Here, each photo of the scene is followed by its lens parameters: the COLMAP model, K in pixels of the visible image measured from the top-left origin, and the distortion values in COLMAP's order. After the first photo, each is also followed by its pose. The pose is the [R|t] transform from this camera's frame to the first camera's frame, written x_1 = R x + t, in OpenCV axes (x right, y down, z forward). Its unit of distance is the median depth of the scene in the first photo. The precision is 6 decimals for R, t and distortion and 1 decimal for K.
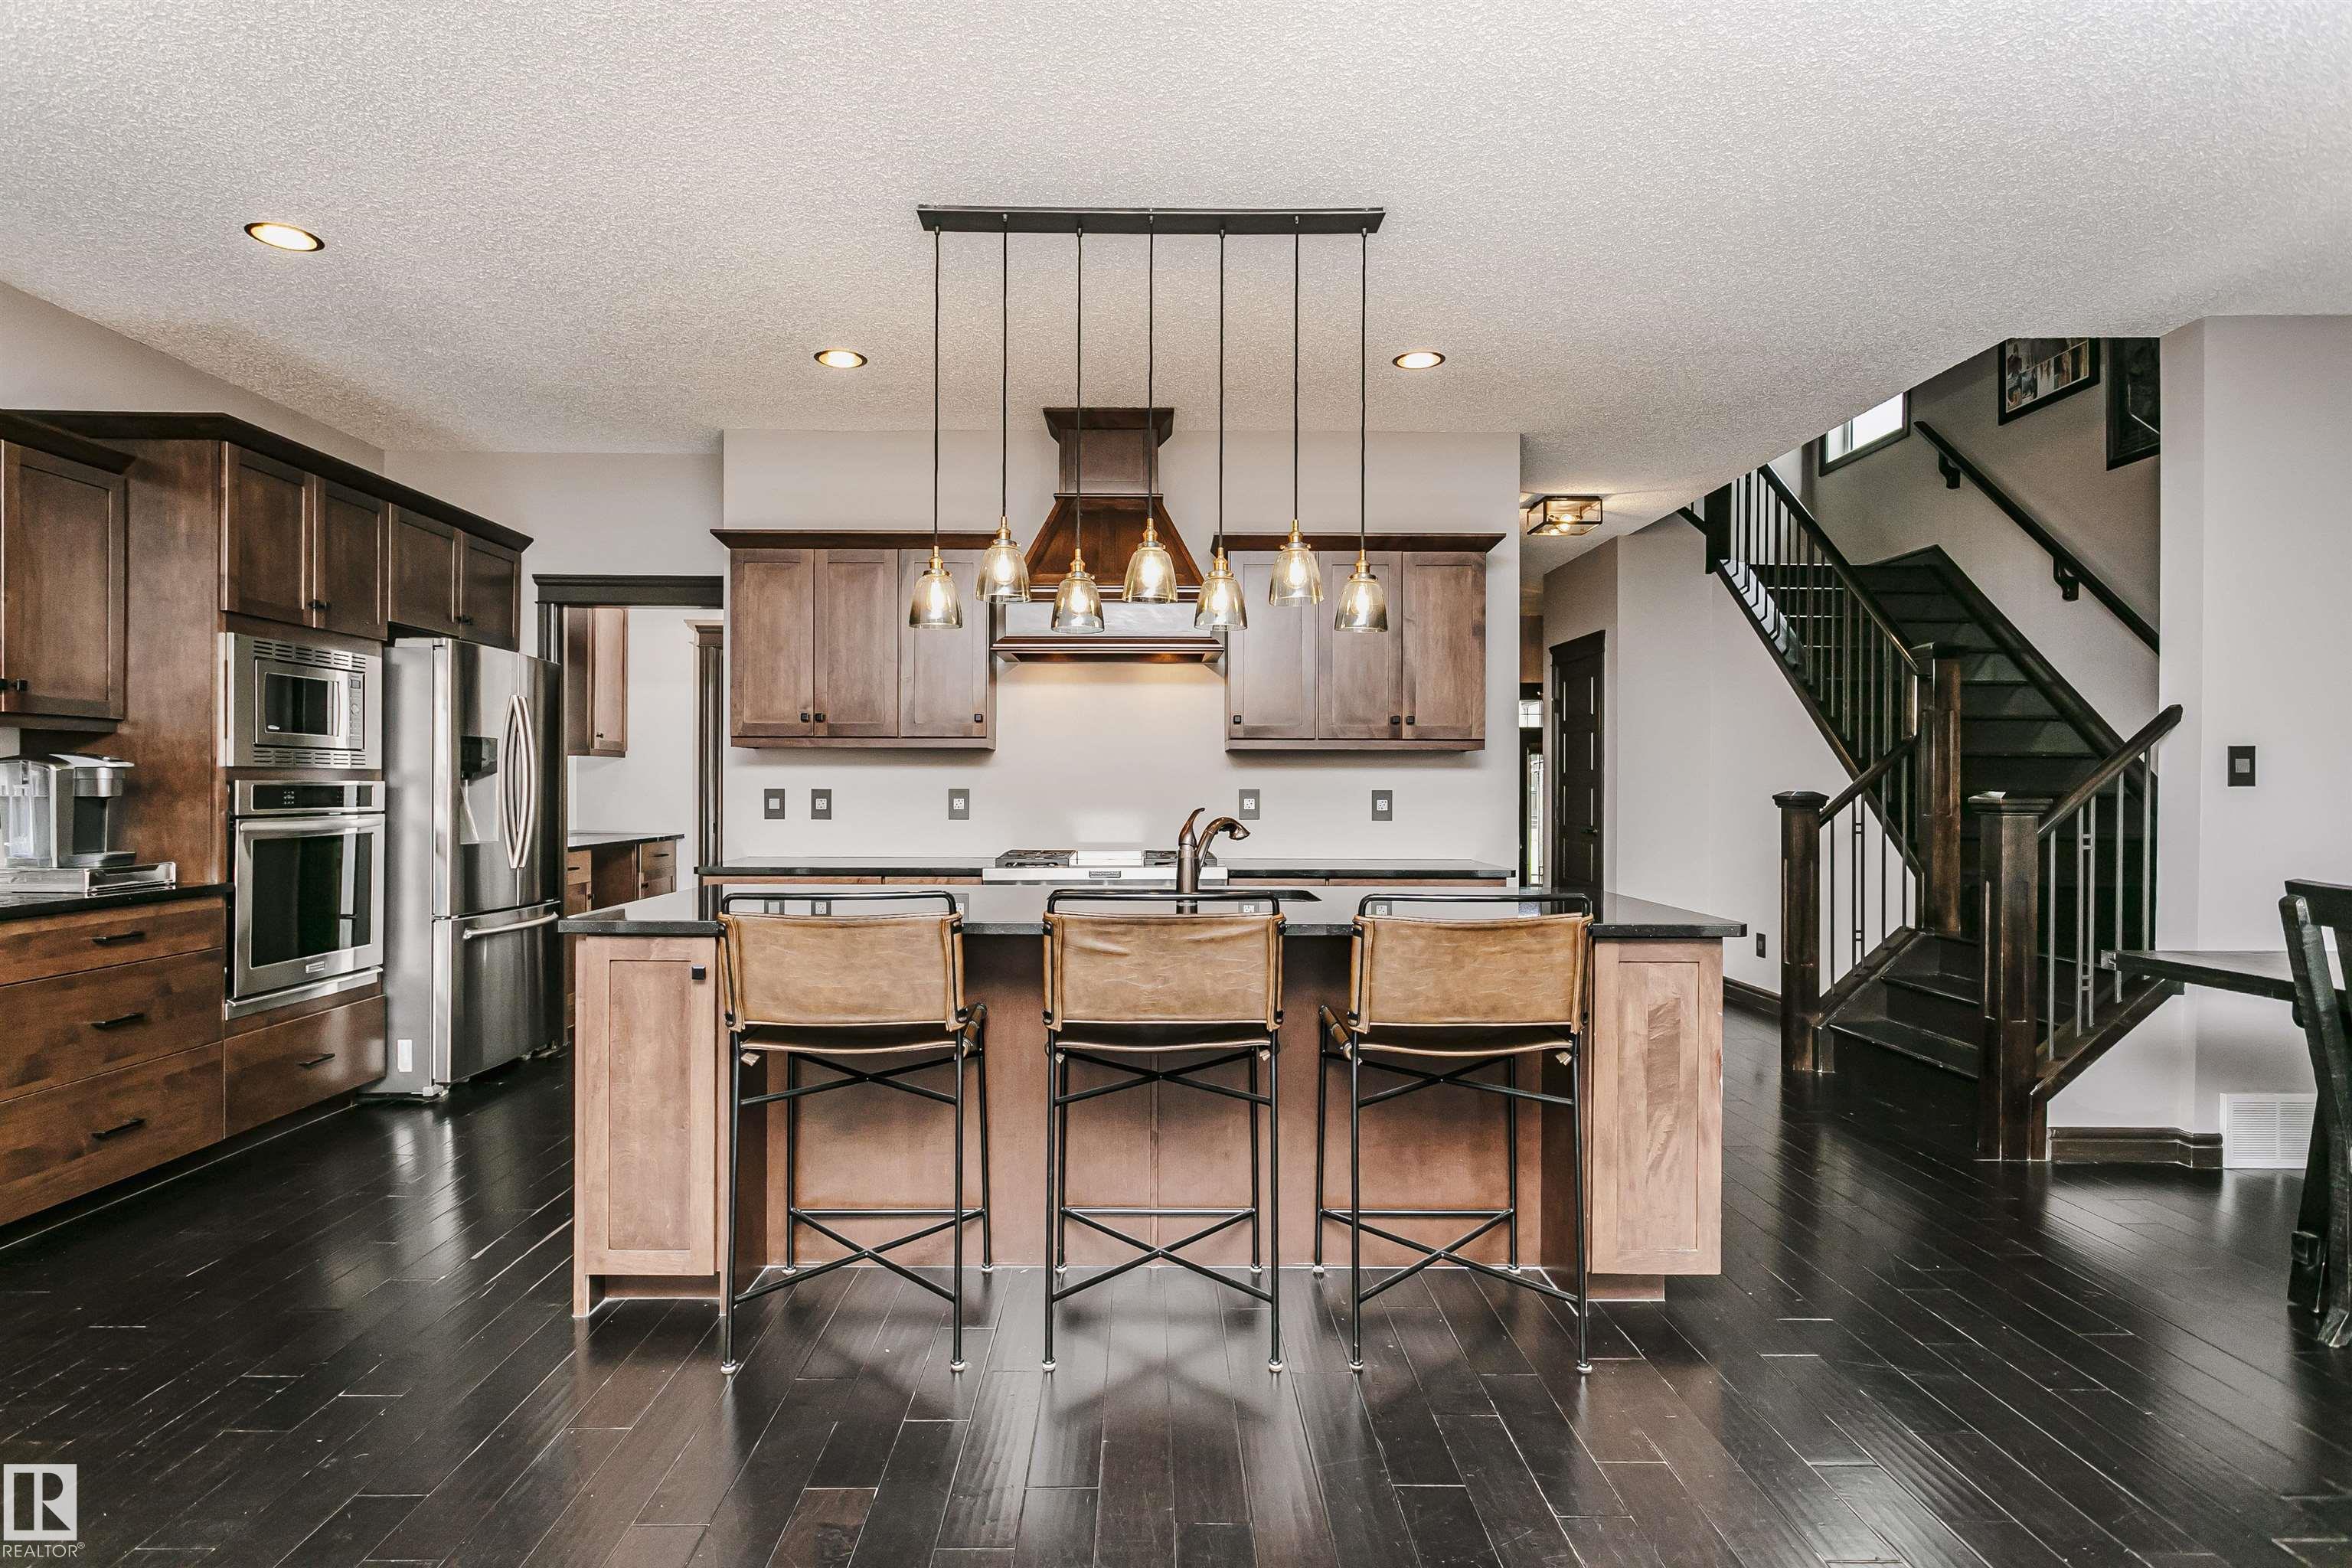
lens RADIAL K [[1251.7, 0, 1150.5], [0, 1251.7, 792.2], [0, 0, 1]] dist [0.001112, 0.000979]
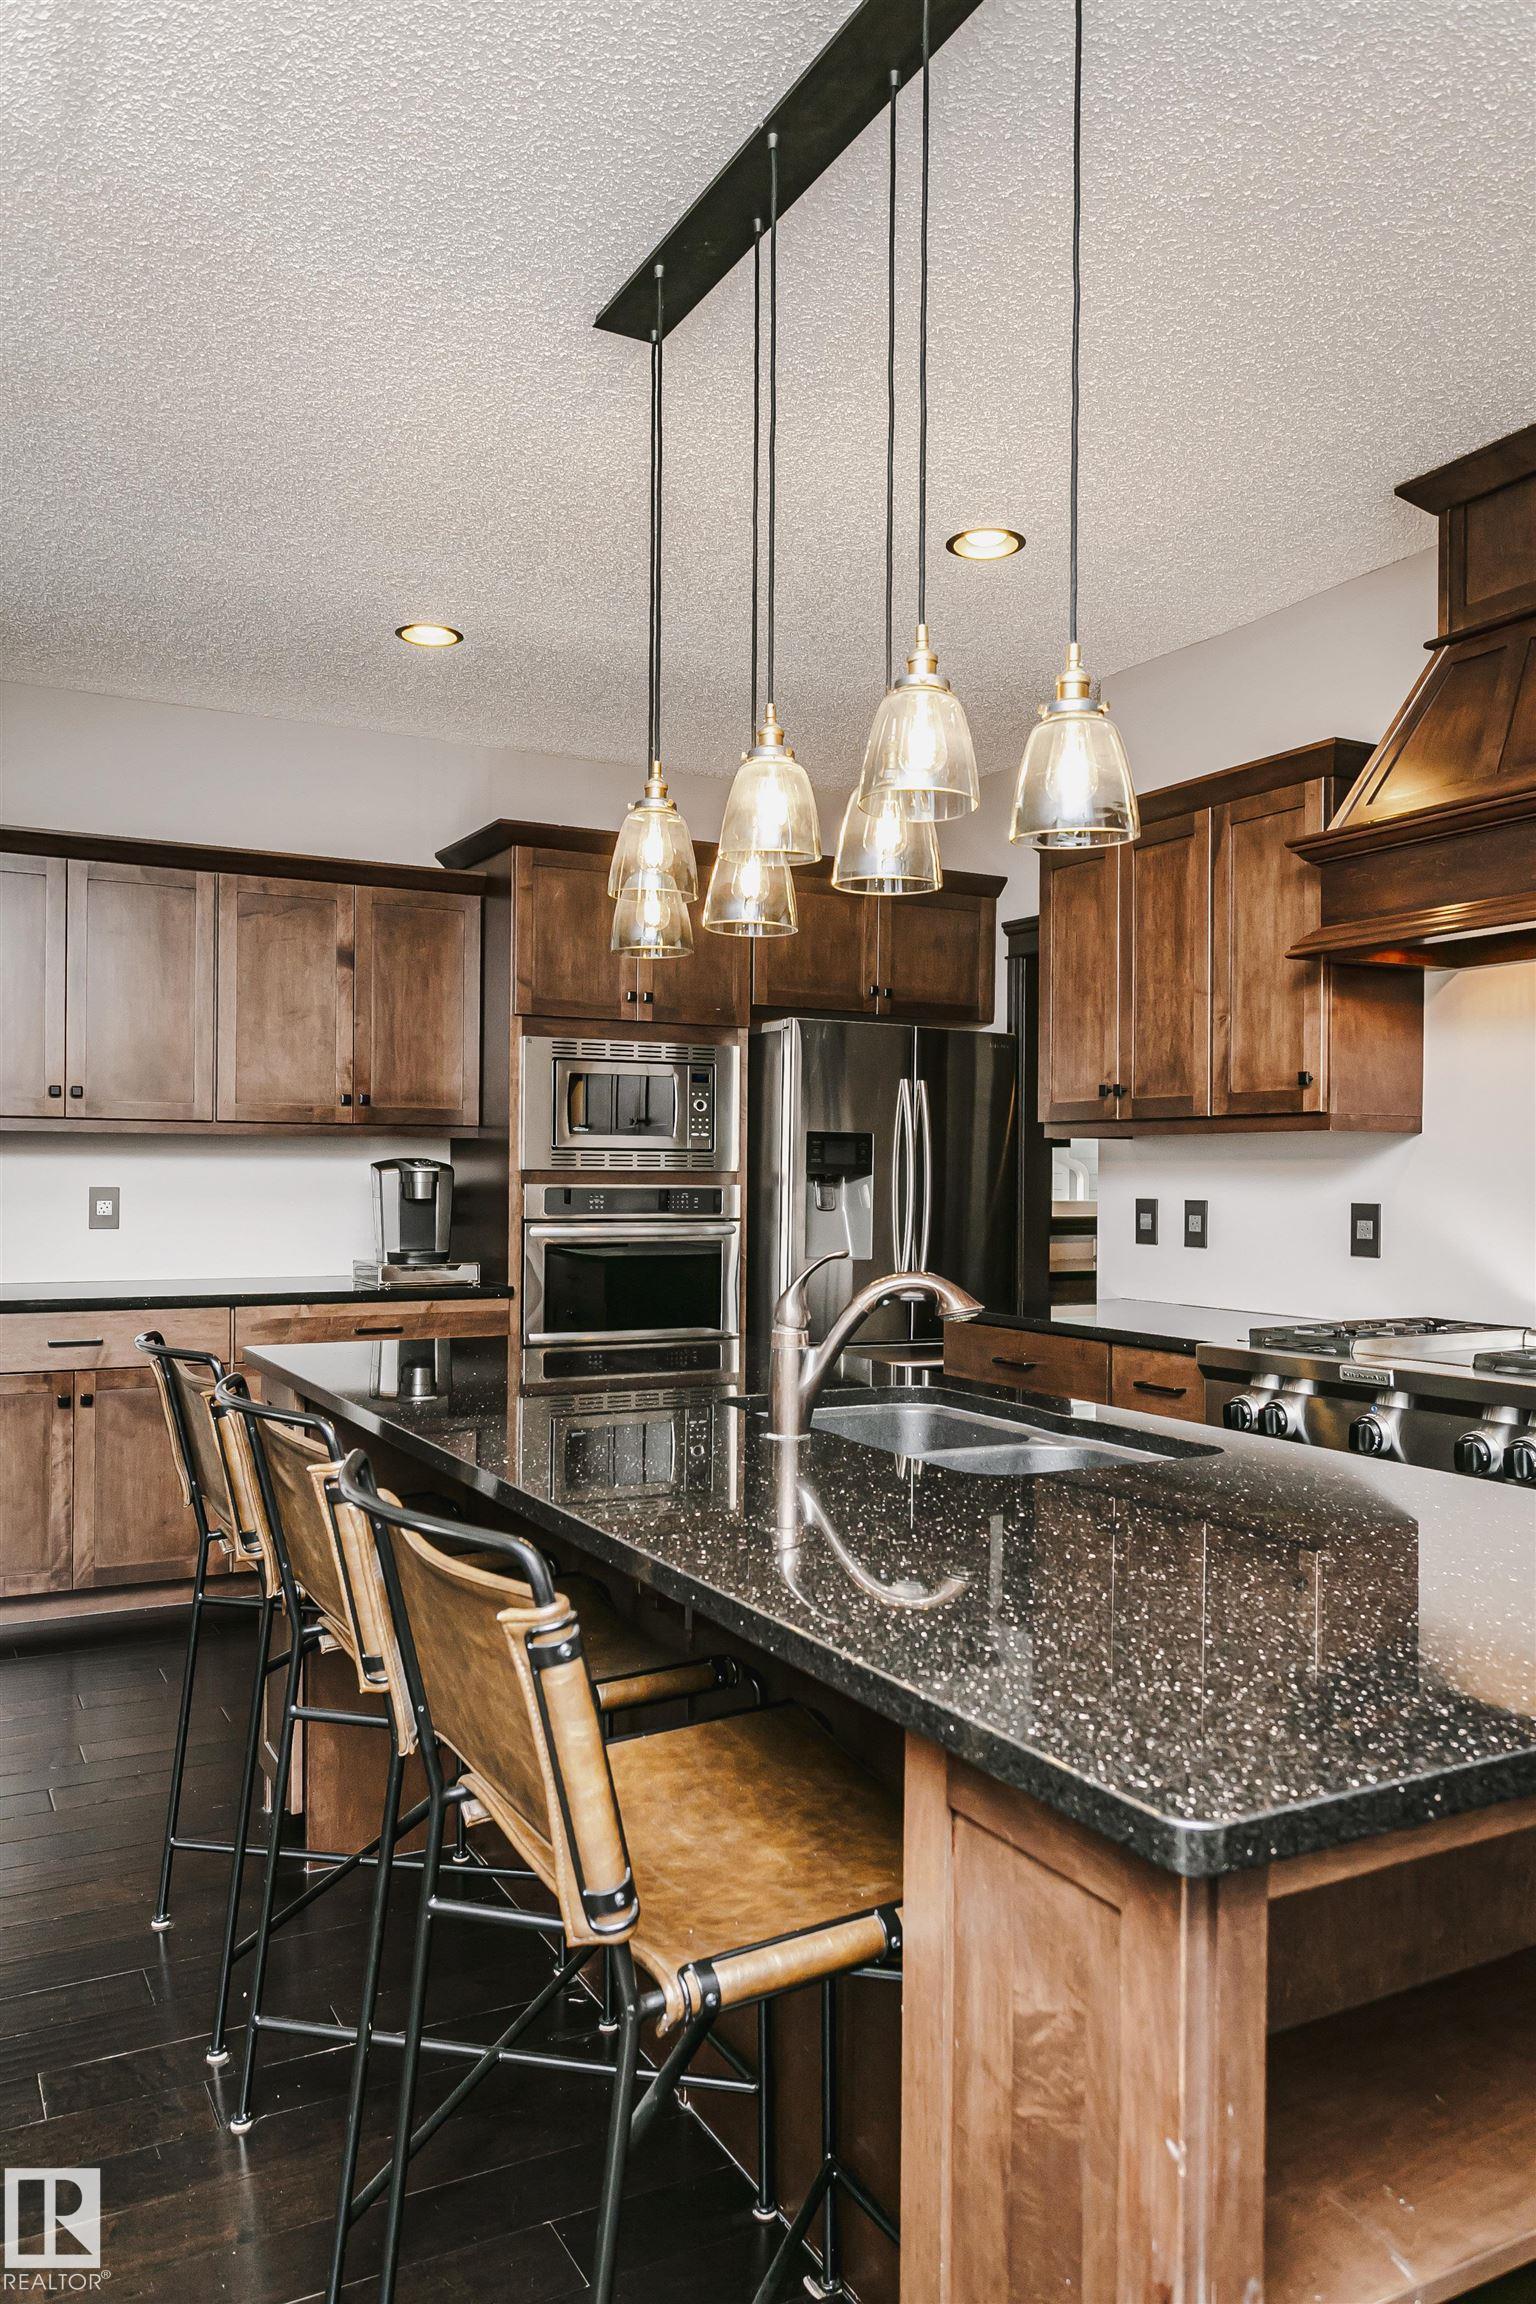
lens RADIAL K [[1645.7, 0, 769.5], [0, 1645.7, 1177.7], [0, 0, 1]] dist [0.010500, -0.004580]
pose [[0.468464, 0.002835, -0.883478, 0.499682], [-0.010781, 0.999939, -0.002508, -0.012553], [0.883417, 0.010700, 0.468465, 0.540233]]
